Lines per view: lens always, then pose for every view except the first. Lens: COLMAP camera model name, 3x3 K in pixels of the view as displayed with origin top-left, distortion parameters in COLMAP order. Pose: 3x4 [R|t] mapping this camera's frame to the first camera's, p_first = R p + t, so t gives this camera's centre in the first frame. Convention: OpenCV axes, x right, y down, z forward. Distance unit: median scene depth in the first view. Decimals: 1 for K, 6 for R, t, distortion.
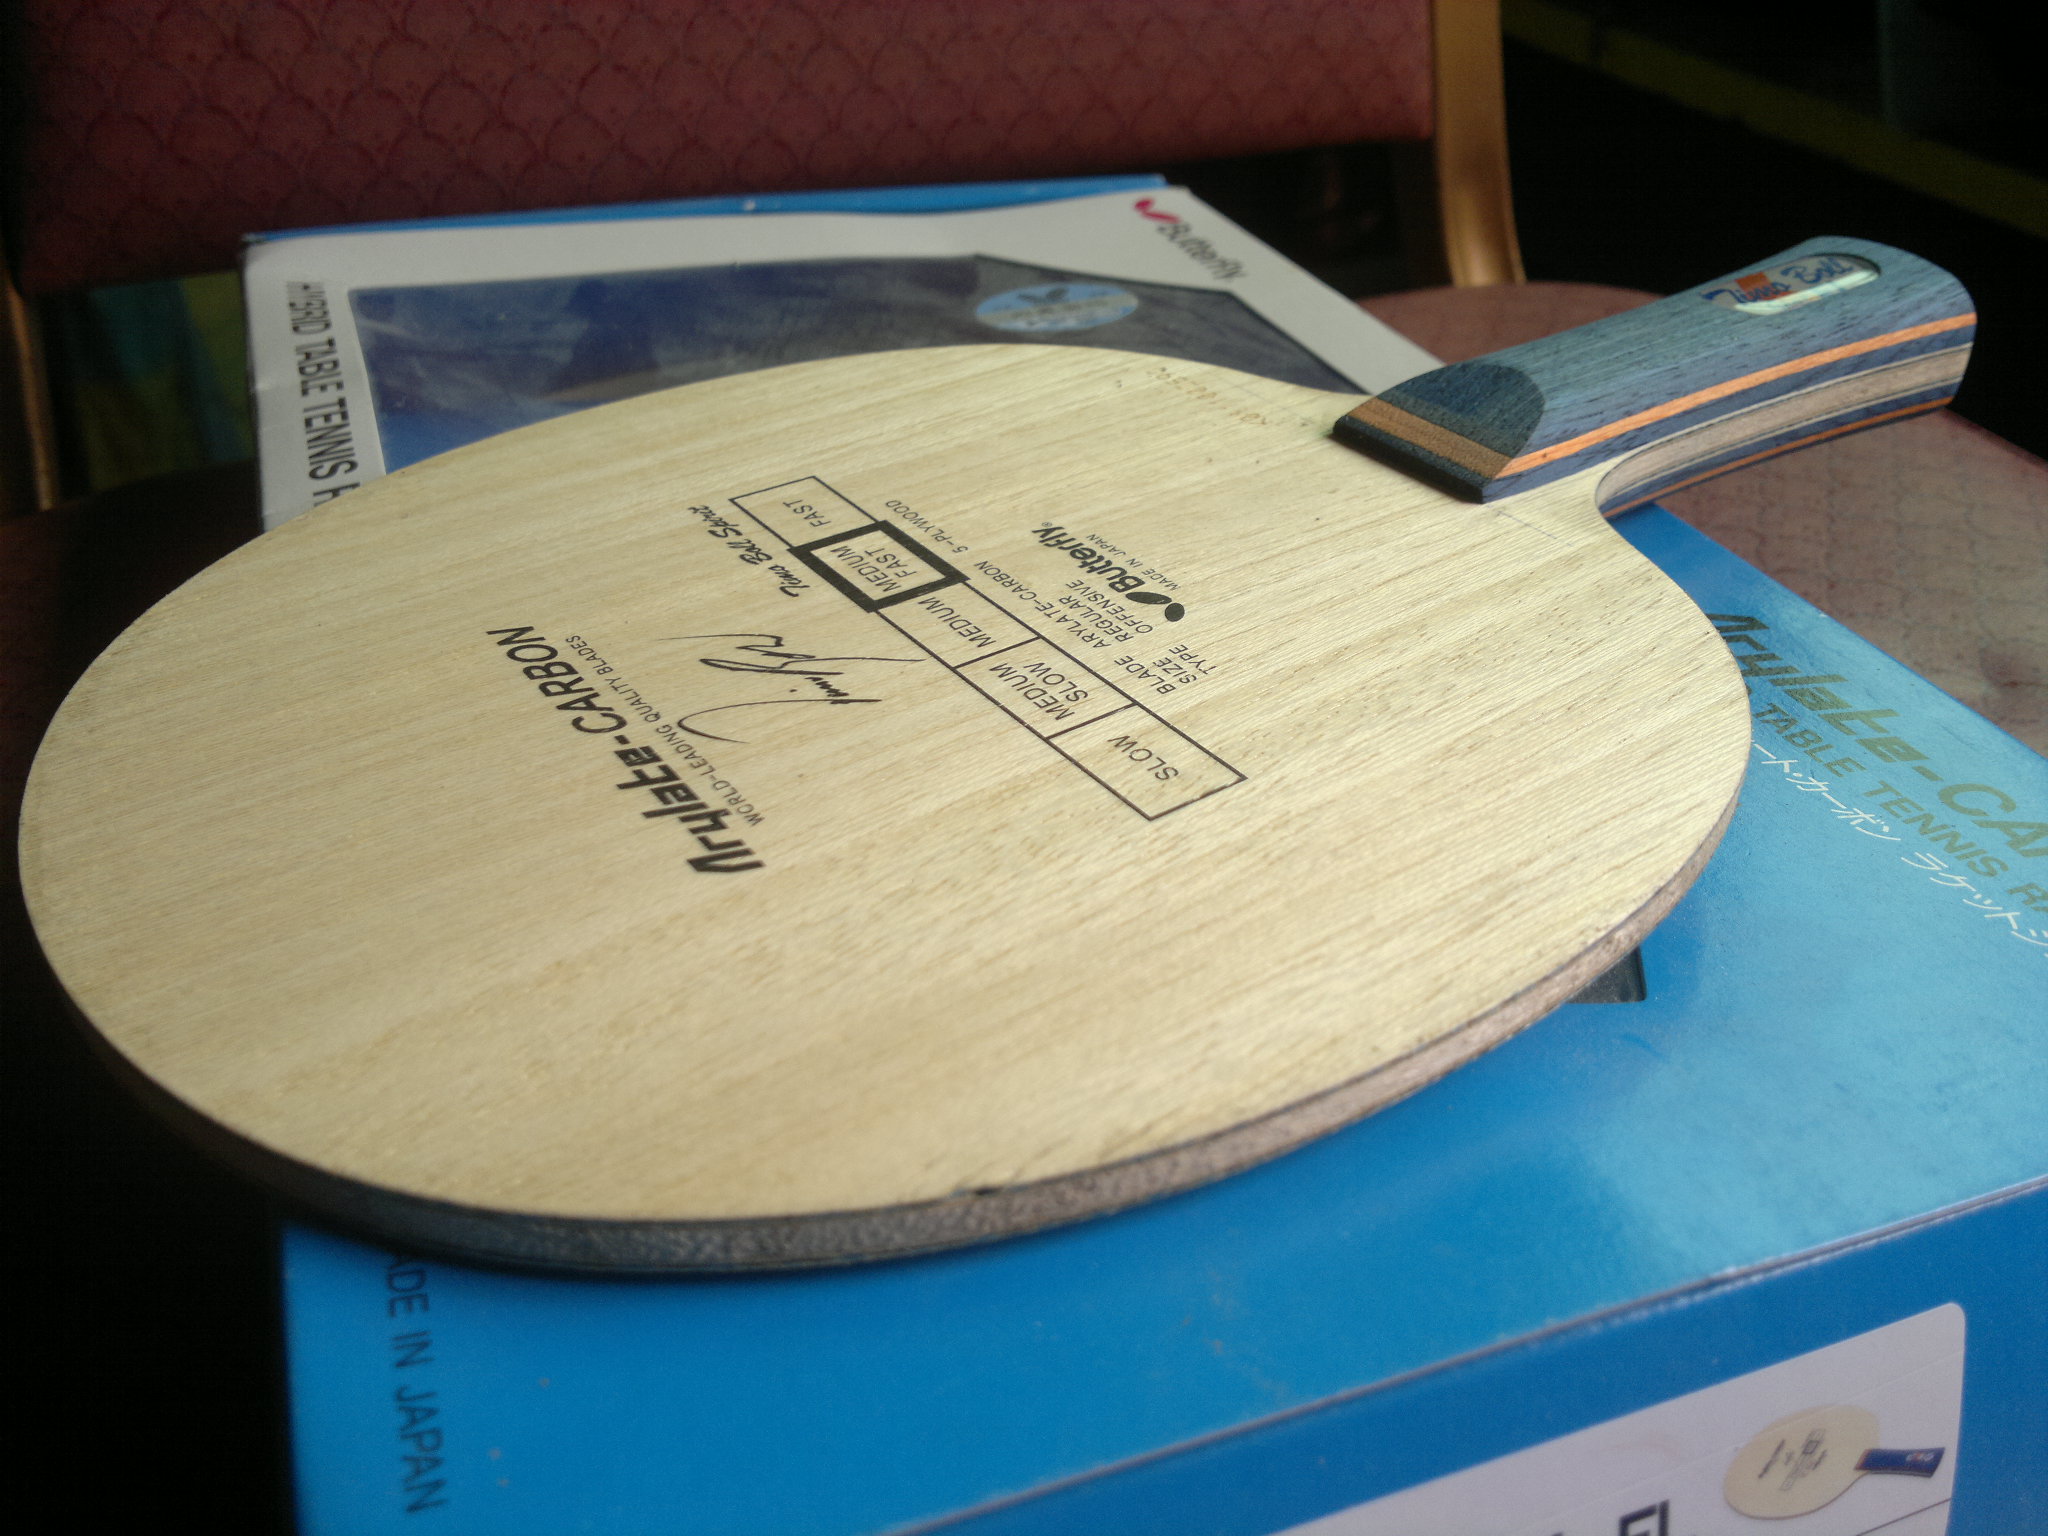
lens RADIAL K [[1787.2, 0, 1053.1], [0, 1787.2, 707.7], [0, 0, 1]] dist [0.066391, -0.168863]
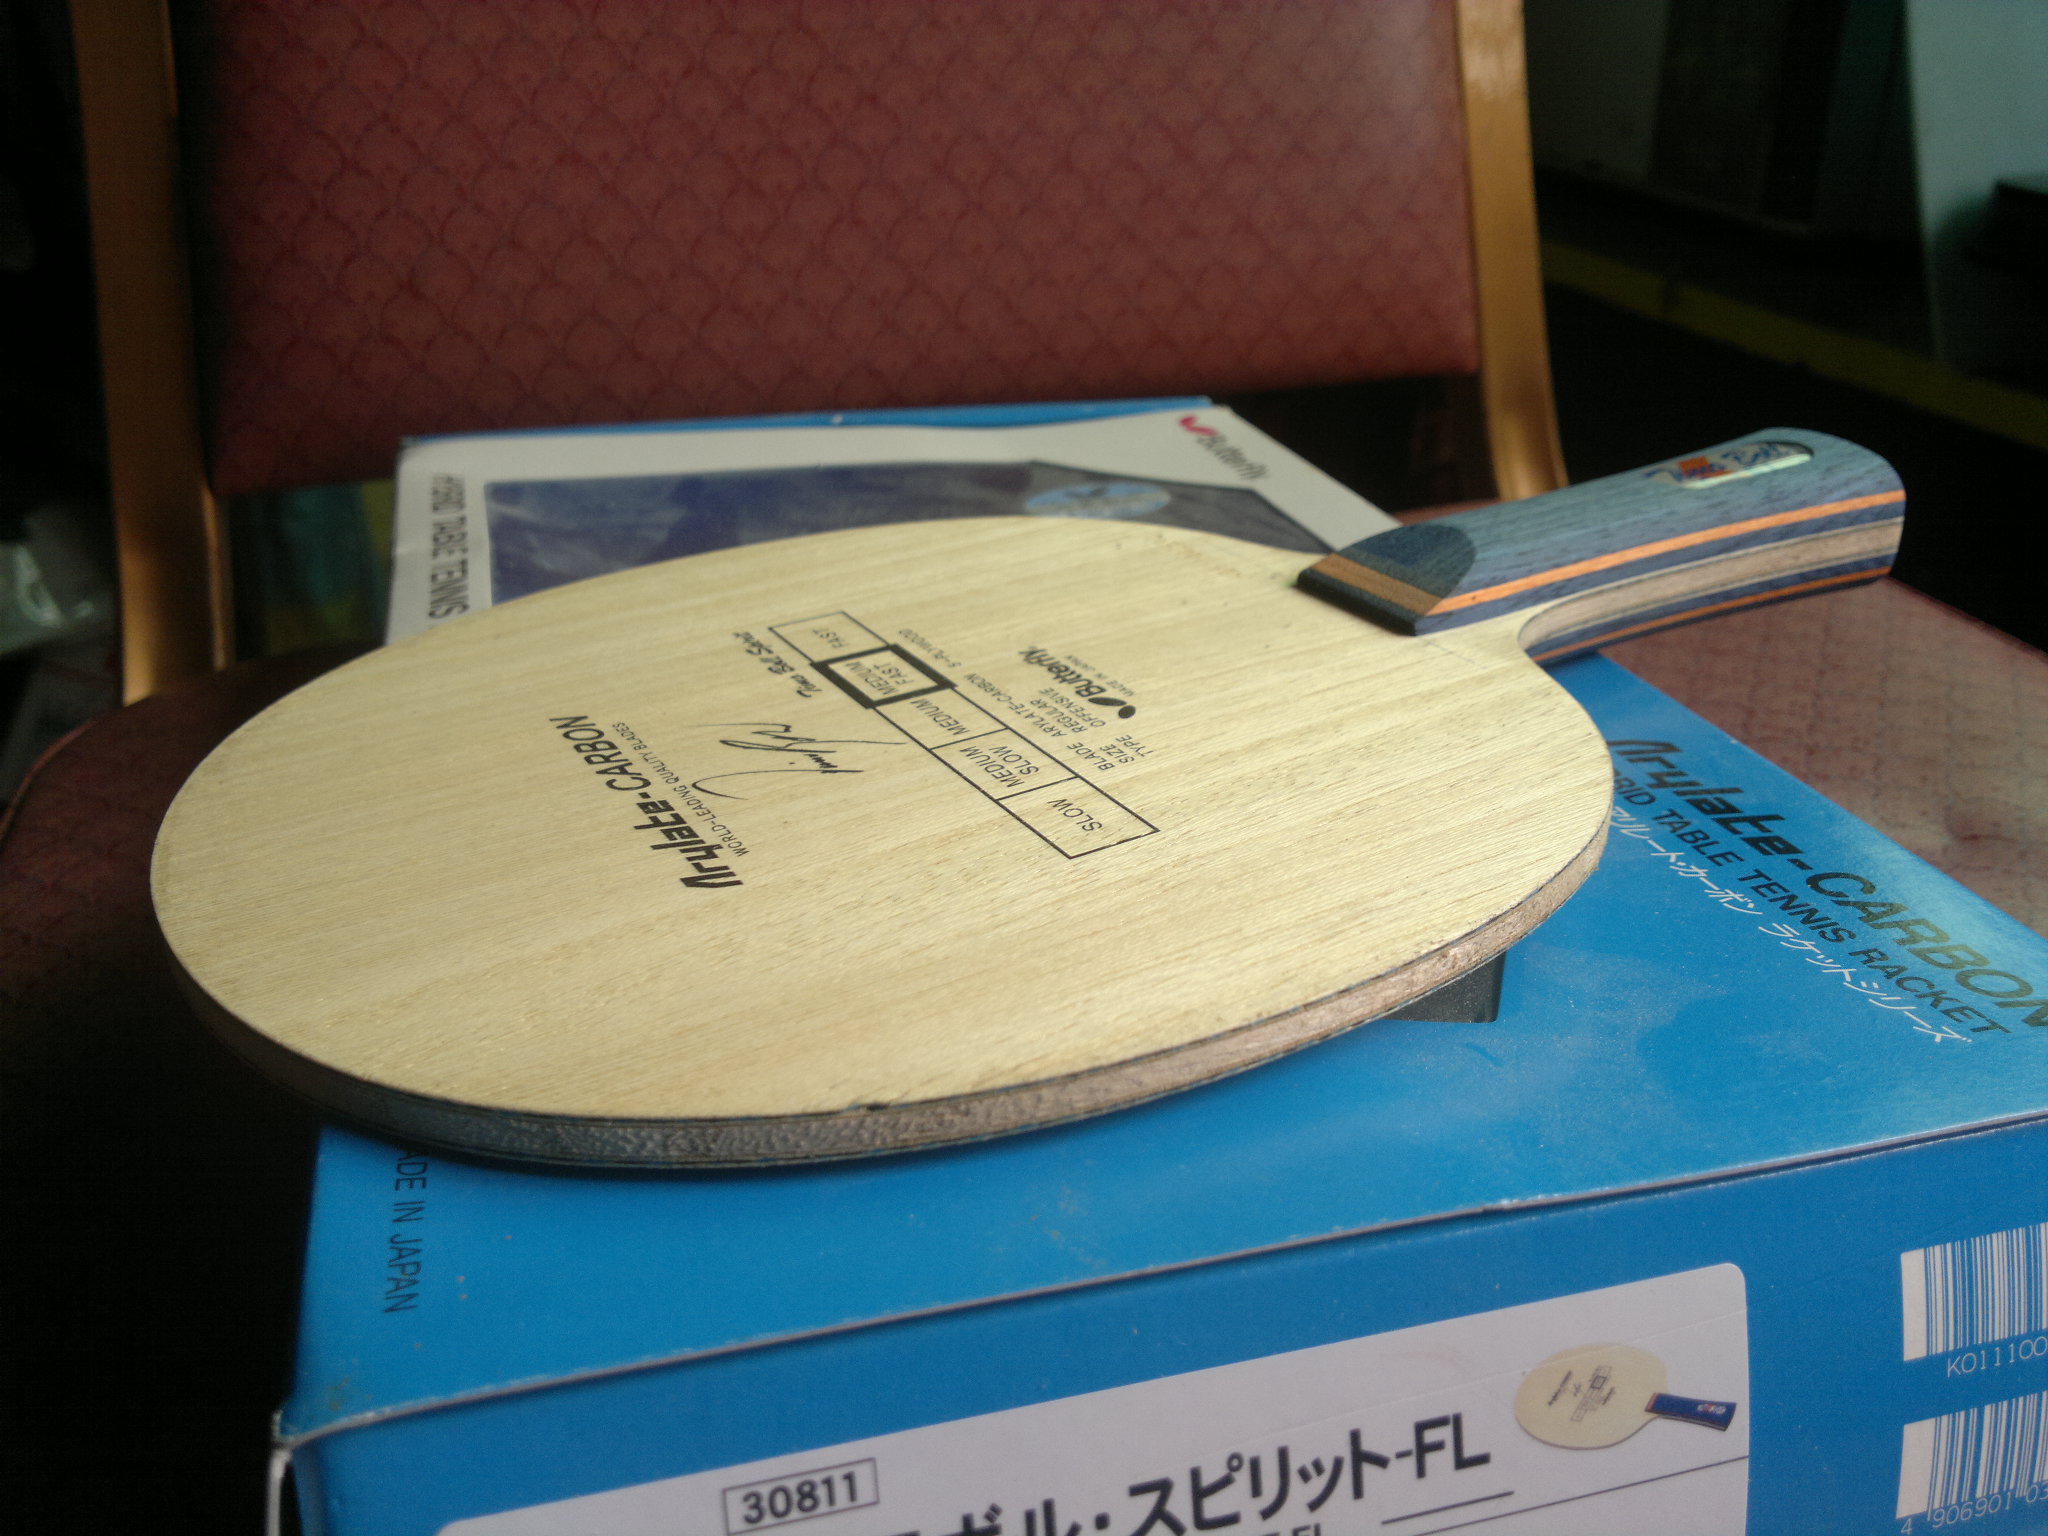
lens RADIAL K [[1787.2, 0, 1053.1], [0, 1787.2, 707.7], [0, 0, 1]] dist [0.066391, -0.168863]
pose [[0.996328, 0.011262, -0.084871, 0.124551], [-0.023524, 0.989167, -0.144900, 0.118851], [0.082320, 0.146365, 0.985800, -0.158823]]
